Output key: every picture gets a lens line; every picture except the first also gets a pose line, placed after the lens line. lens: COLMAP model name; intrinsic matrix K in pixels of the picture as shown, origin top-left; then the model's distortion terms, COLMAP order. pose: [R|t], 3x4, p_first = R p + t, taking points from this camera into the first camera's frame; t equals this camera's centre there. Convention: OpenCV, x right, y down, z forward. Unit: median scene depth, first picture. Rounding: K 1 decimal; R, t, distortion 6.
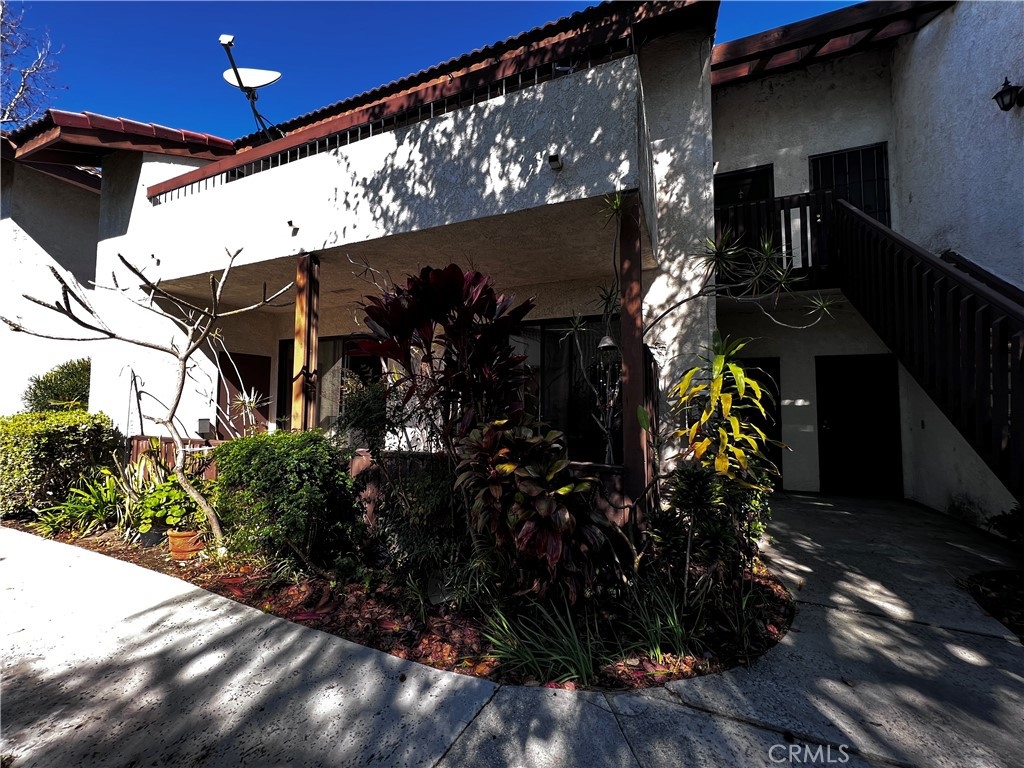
lens RADIAL K [[409.7, 0, 513.6], [0, 409.7, 384.2], [0, 0, 1]] dist [-0.000131, -0.001015]
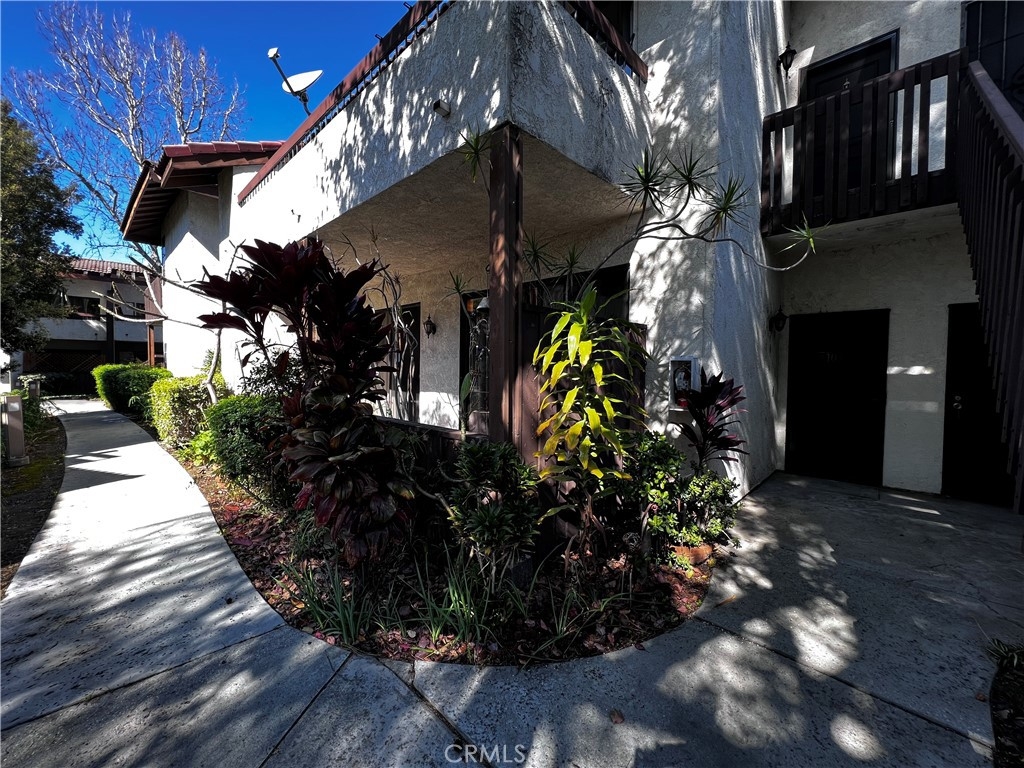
lens RADIAL K [[409.7, 0, 510.3], [0, 409.7, 384.5], [0, 0, 1]] dist [-0.000131, -0.001015]
pose [[0.936715, 0.016161, -0.349719, 0.533663], [0.013426, 0.996541, 0.082013, 0.000950], [0.349835, -0.081518, 0.933258, 0.133183]]
